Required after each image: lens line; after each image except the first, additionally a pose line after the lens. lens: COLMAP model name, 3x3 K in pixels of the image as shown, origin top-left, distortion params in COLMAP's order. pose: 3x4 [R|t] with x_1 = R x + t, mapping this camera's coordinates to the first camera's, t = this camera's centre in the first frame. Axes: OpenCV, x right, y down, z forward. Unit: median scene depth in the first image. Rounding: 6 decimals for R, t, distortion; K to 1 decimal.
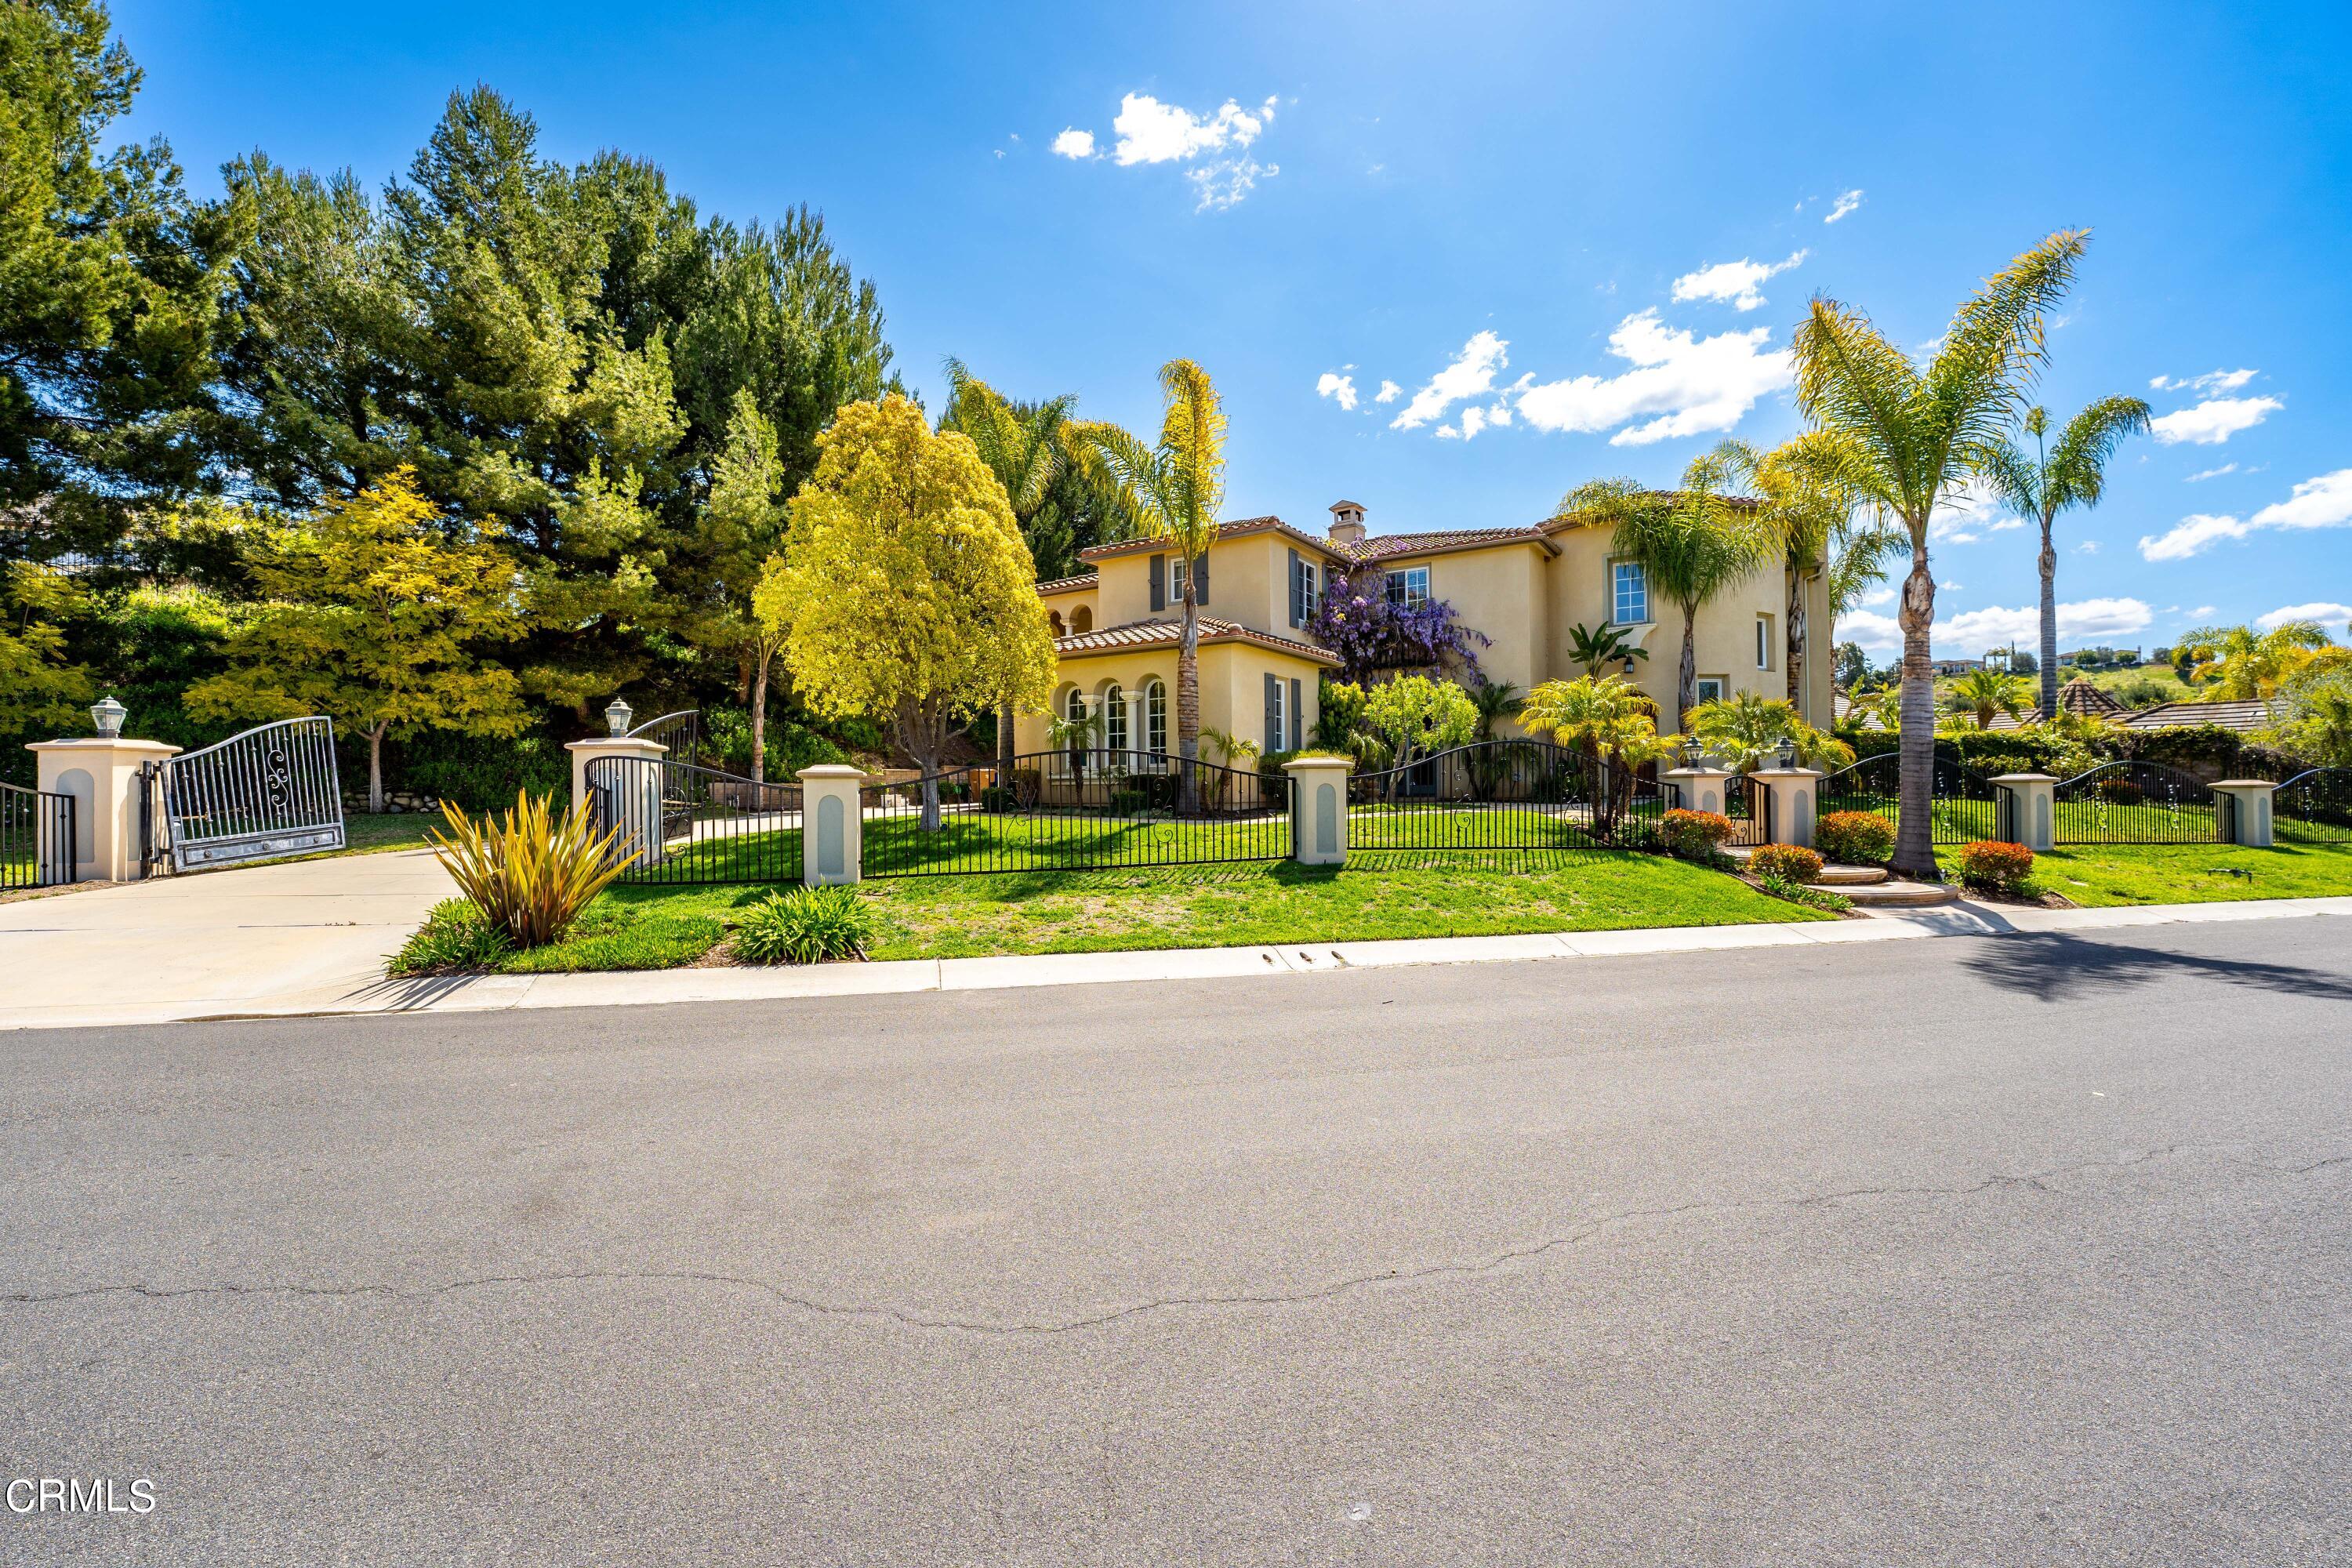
lens RADIAL K [[981.5, 0, 1162.5], [0, 981.5, 788.9], [0, 0, 1]] dist [-0.015988, 0.000159]
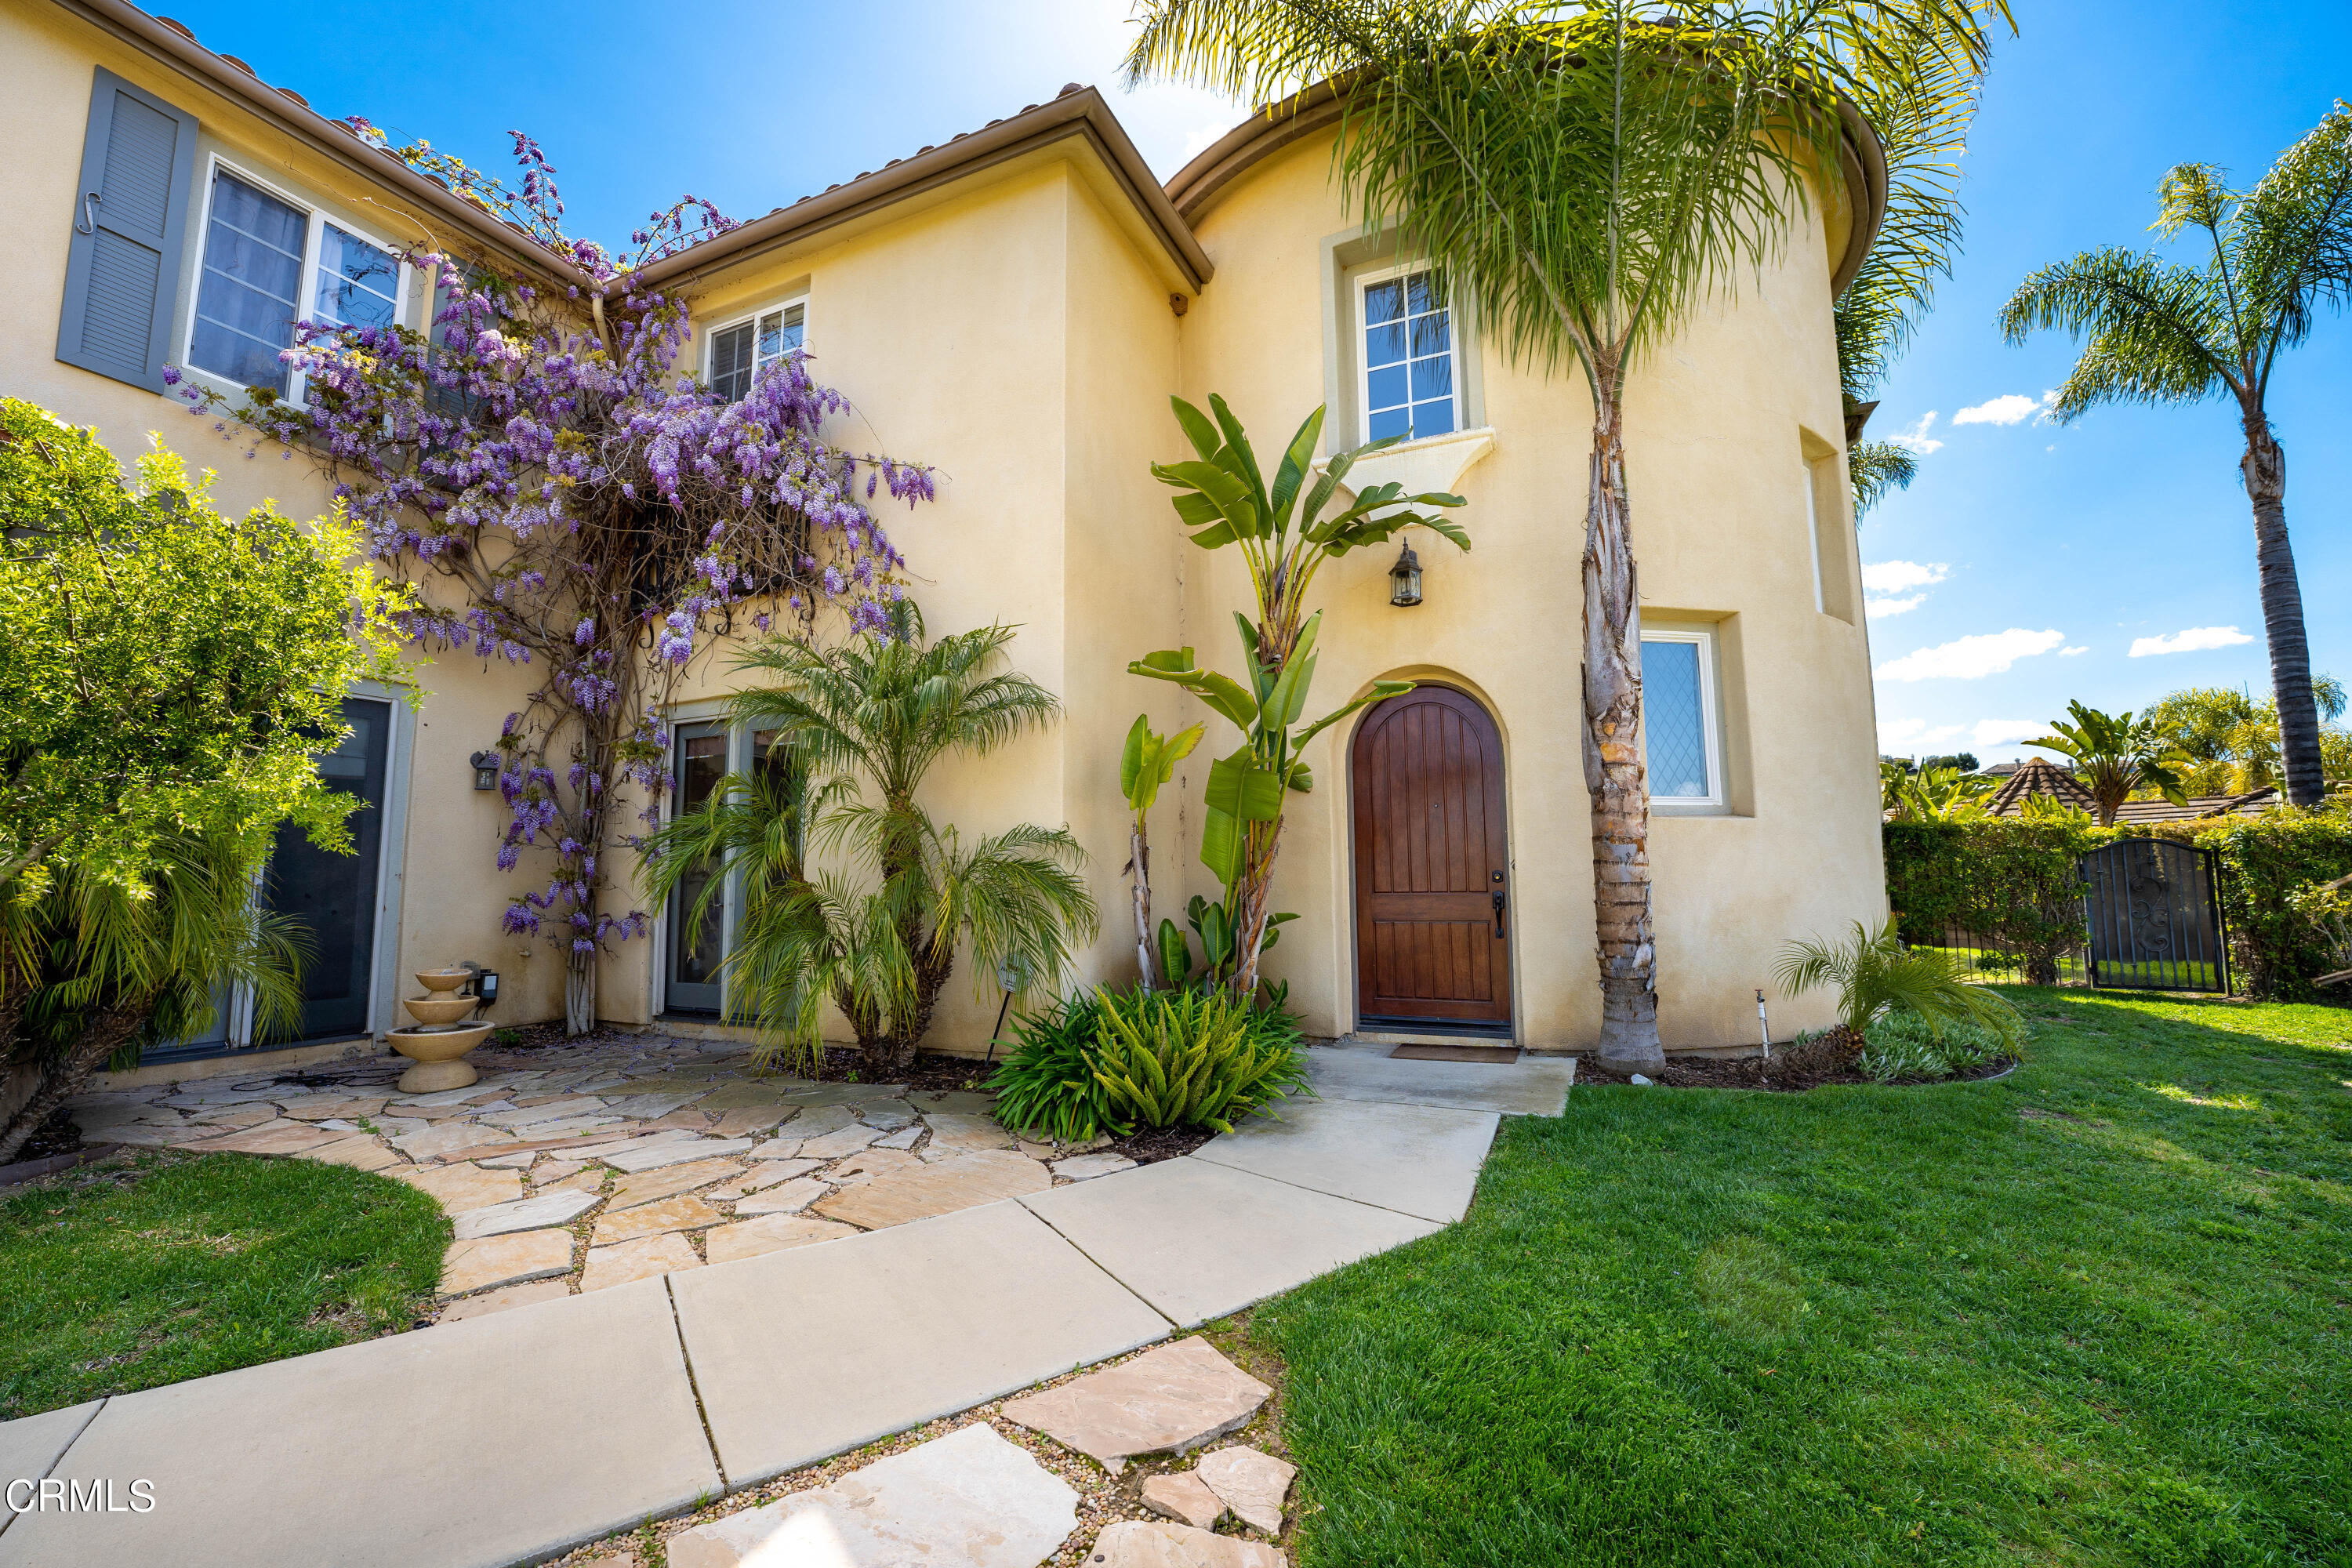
lens RADIAL K [[981.5, 0, 1181.2], [0, 981.5, 775.7], [0, 0, 1]] dist [-0.015988, 0.000159]
pose [[0.987839, 0.013308, 0.154912, 0.361081], [0.006477, 0.991943, -0.126520, -0.031992], [-0.155347, 0.125985, 0.979793, 0.724334]]
